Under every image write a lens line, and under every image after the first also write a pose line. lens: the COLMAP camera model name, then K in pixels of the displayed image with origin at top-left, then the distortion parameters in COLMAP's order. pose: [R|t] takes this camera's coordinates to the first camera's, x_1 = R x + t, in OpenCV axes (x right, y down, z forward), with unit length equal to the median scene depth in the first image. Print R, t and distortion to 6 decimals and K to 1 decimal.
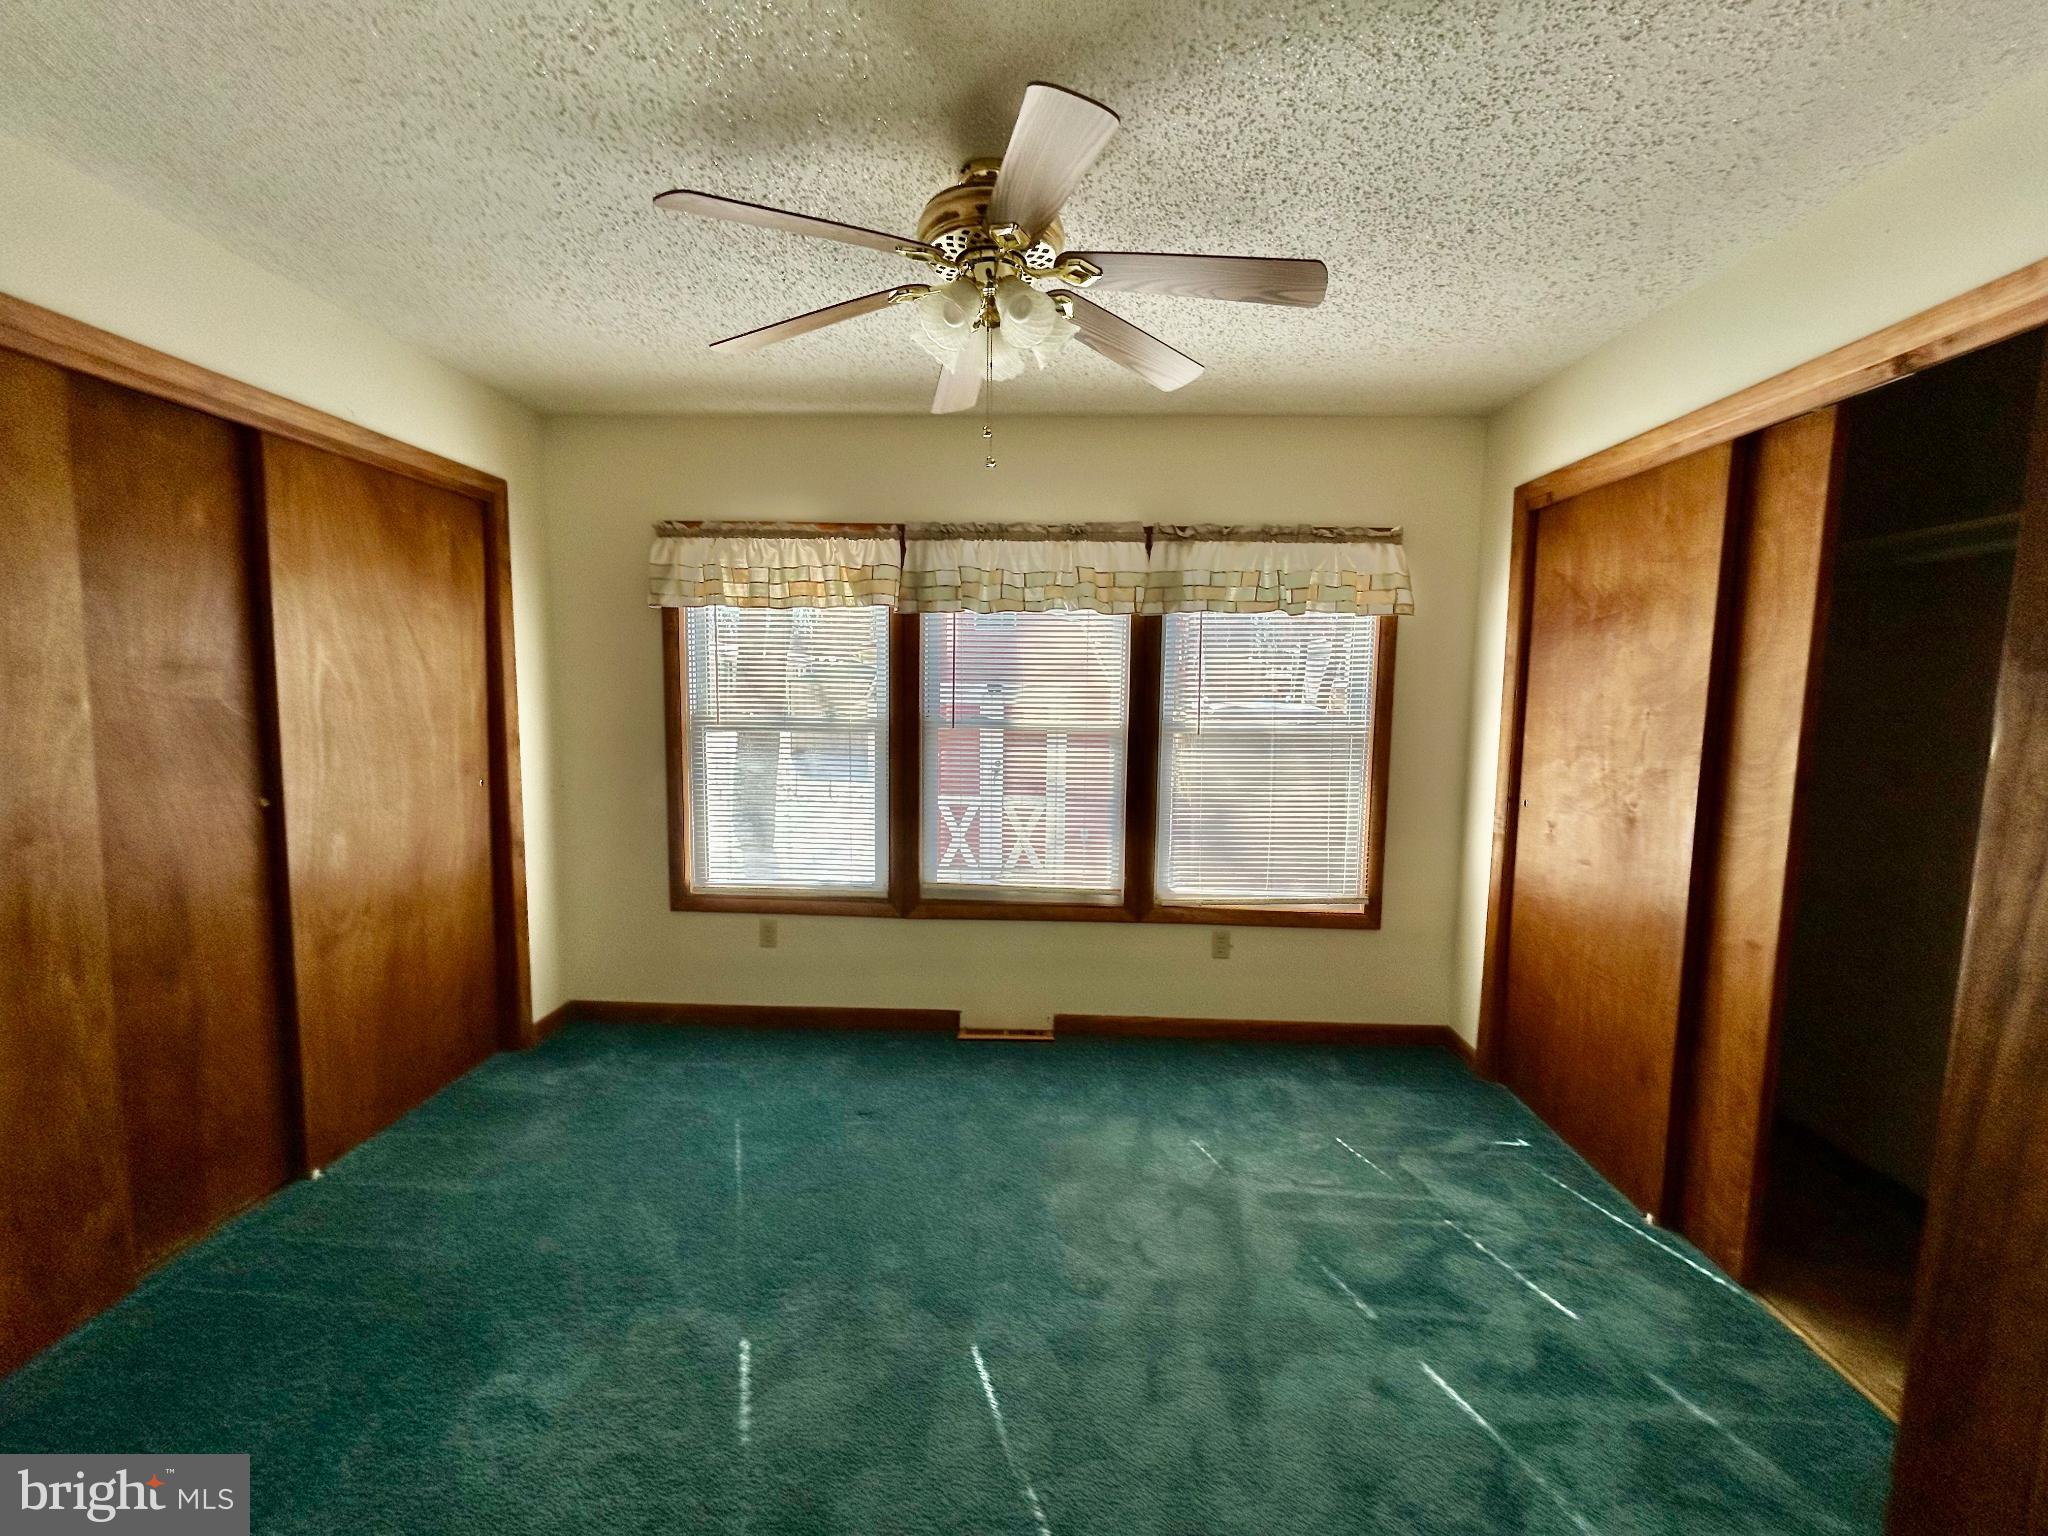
lens RADIAL K [[833.4, 0, 1027.8], [0, 833.4, 757.5], [0, 0, 1]] dist [-0.001513, -0.000049]
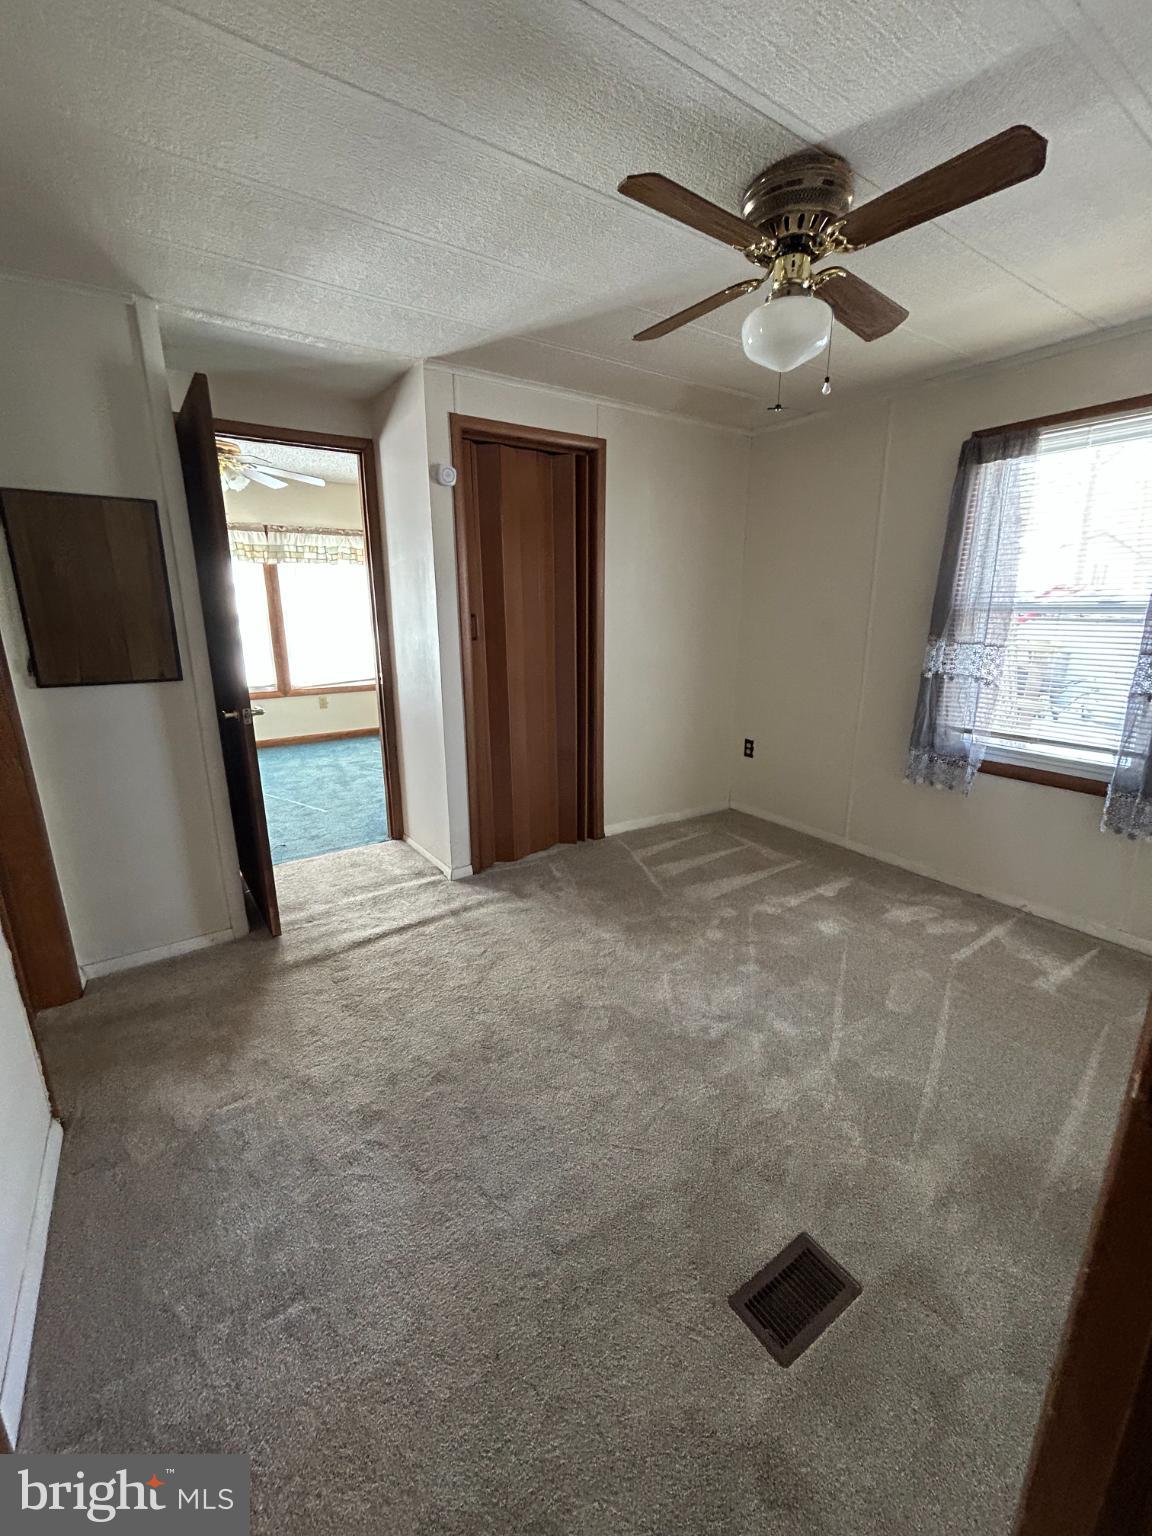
lens RADIAL K [[625.1, 0, 570.3], [0, 625.1, 764.5], [0, 0, 1]] dist [-0.001513, -0.000049]
pose [[0.801964, -0.157933, 0.576117, -0.284708], [0.067681, 0.982231, 0.175049, 0.134336], [-0.593526, -0.101391, 0.798403, -0.977274]]
